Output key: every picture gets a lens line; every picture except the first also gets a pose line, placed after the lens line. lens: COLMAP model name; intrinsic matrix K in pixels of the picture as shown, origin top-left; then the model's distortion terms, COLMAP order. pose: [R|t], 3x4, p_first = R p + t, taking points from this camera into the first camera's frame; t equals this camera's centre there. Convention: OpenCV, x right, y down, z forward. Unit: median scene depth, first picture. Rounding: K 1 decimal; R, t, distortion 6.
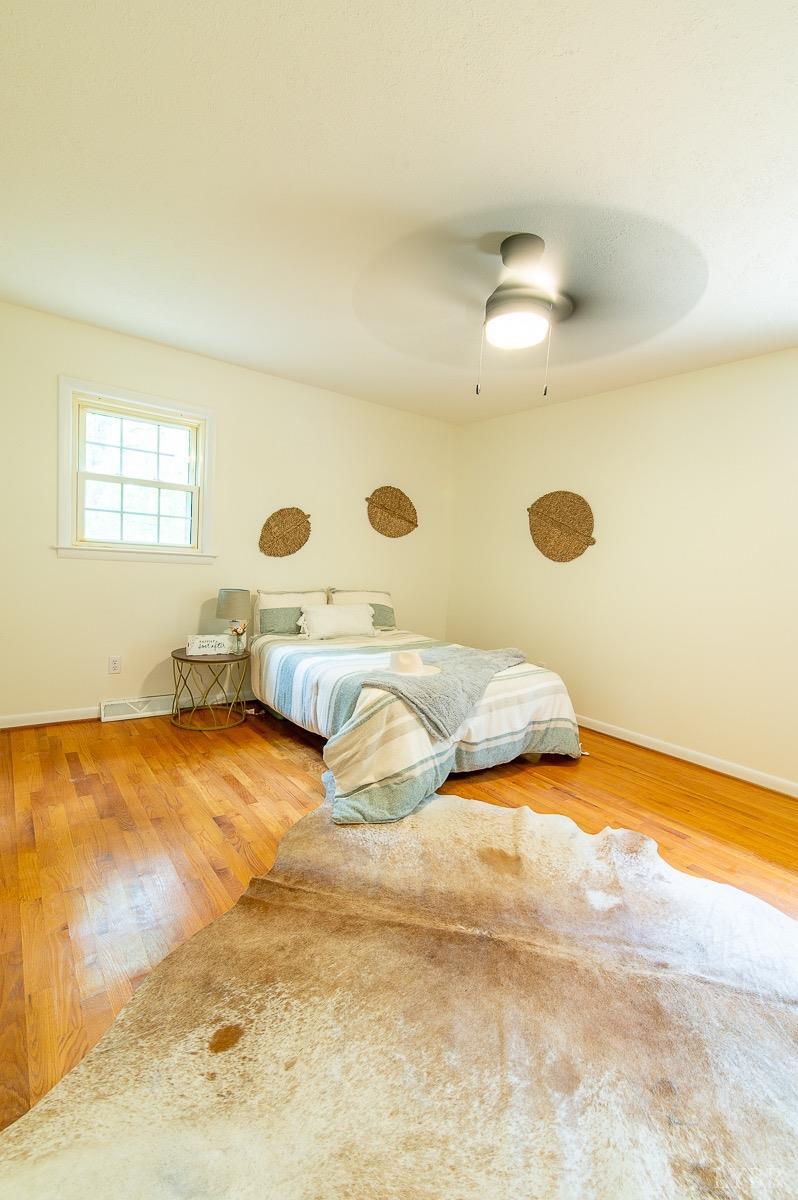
lens RADIAL K [[526.9, 0, 395.4], [0, 526.9, 609.3], [0, 0, 1]] dist [0.012378, -0.000748]
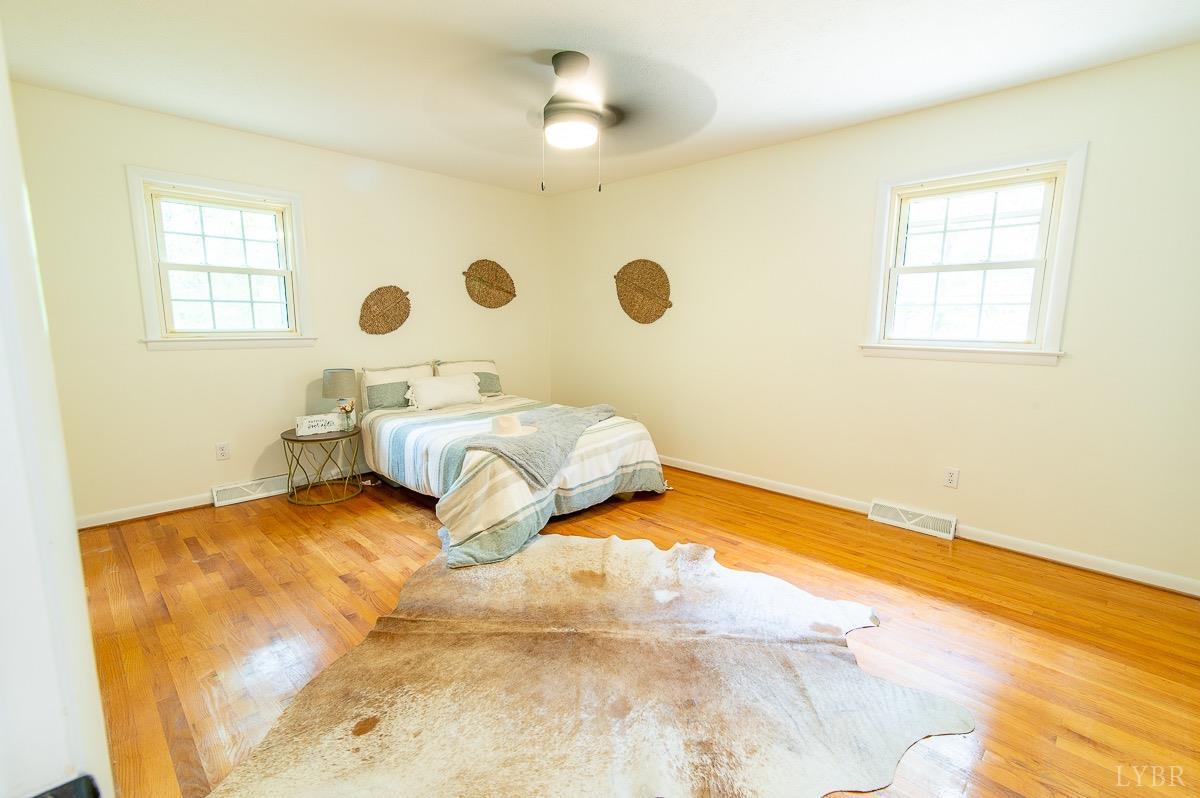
lens RADIAL K [[526.9, 0, 598.5], [0, 526.9, 401.9], [0, 0, 1]] dist [0.012378, -0.000748]
pose [[0.985617, -0.078967, 0.149412, 0.063342], [0.068806, 0.995029, 0.071998, -0.021025], [-0.154355, -0.060682, 0.986150, -0.181141]]
